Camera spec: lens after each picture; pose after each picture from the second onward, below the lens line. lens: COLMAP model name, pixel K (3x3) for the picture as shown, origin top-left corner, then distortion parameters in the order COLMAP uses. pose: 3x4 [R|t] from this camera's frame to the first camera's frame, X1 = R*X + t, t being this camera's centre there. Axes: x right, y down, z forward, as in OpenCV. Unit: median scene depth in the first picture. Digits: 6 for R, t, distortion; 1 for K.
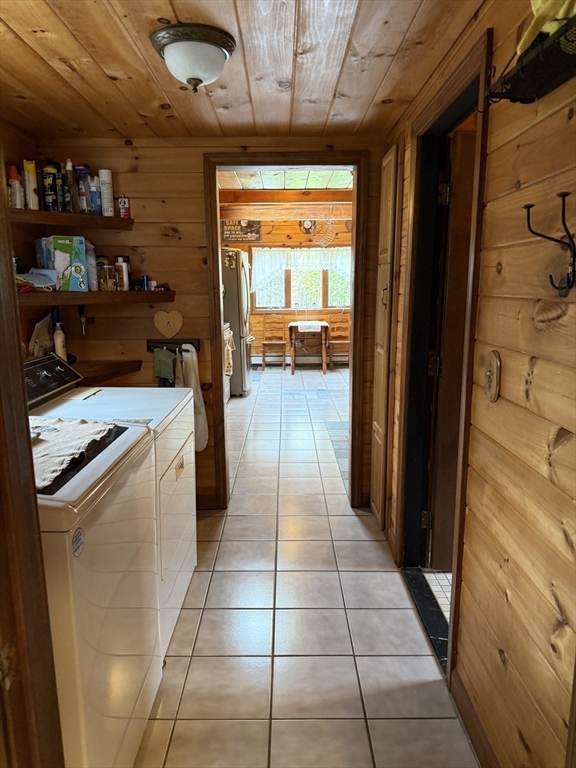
lens RADIAL K [[540.8, 0, 281.8], [0, 540.8, 392.4], [0, 0, 1]] dist [0.049466, -0.062071]
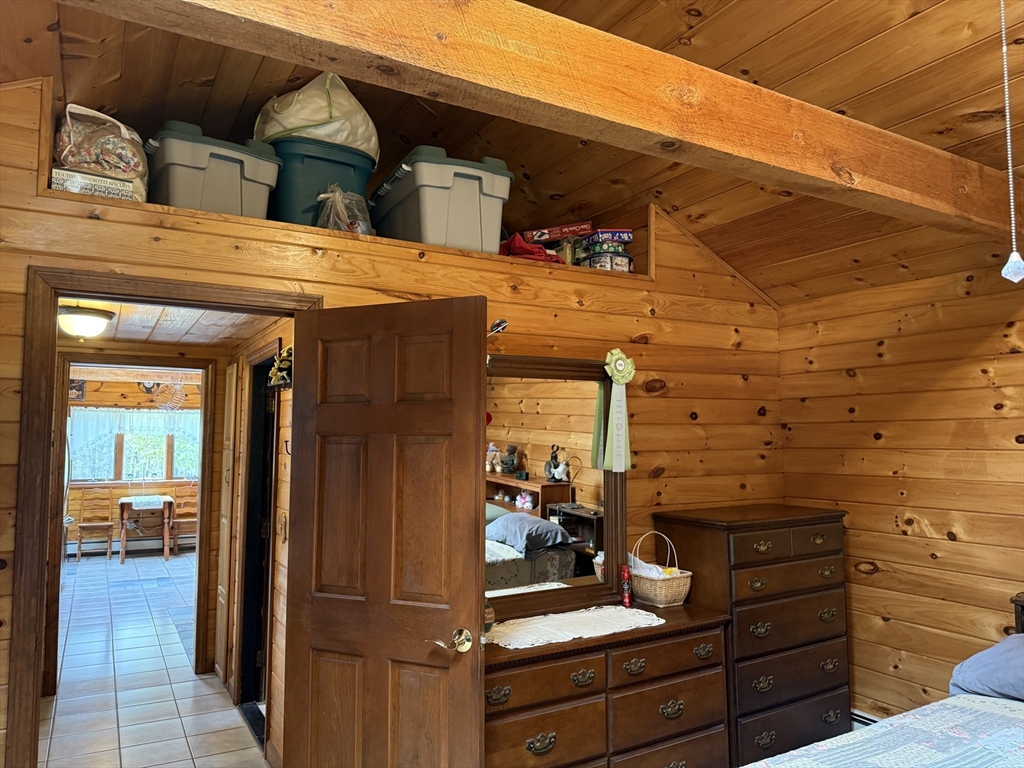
lens RADIAL K [[721.0, 0, 507.5], [0, 721.0, 391.7], [0, 0, 1]] dist [0.049466, -0.062071]
pose [[0.869782, 0.044606, 0.491416, -0.066423], [0.086413, 0.966746, -0.240698, 0.079379], [-0.485811, 0.251819, 0.837003, -0.647693]]
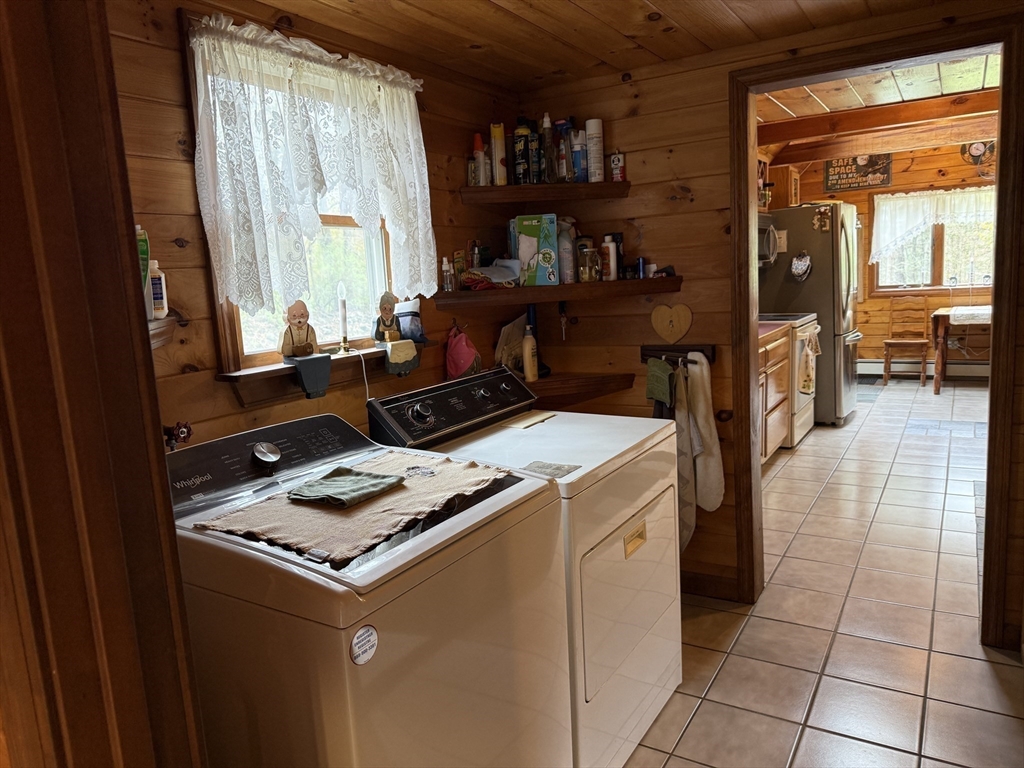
lens RADIAL K [[721.0, 0, 501.5], [0, 721.0, 388.2], [0, 0, 1]] dist [0.049466, -0.062071]
pose [[0.849067, 0.037488, -0.526953, 0.097785], [-0.048520, 0.998797, -0.007122, -0.025215], [0.526052, 0.031615, 0.849865, 0.091581]]
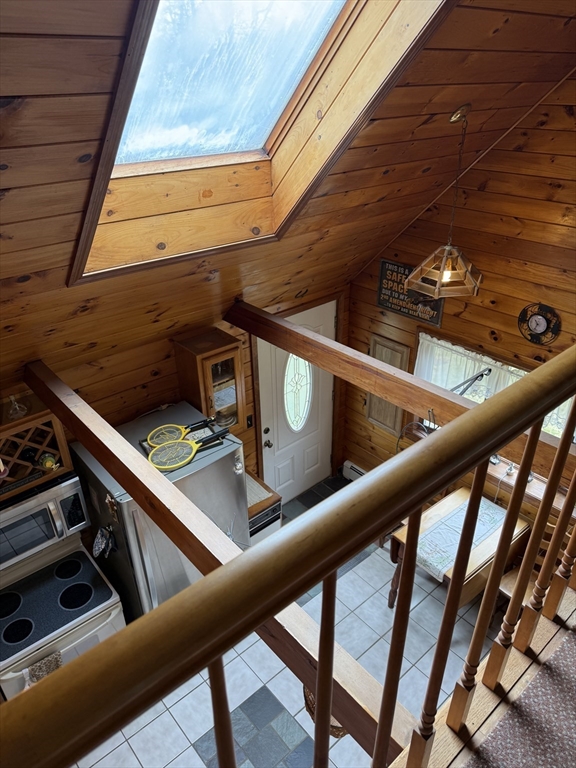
lens RADIAL K [[540.8, 0, 286.8], [0, 540.8, 385.1], [0, 0, 1]] dist [0.049466, -0.062071]
pose [[0.657066, 0.380433, -0.650796, 0.603013], [-0.145566, 0.911099, 0.385629, -1.146052], [0.739645, -0.158649, 0.654030, 1.646097]]
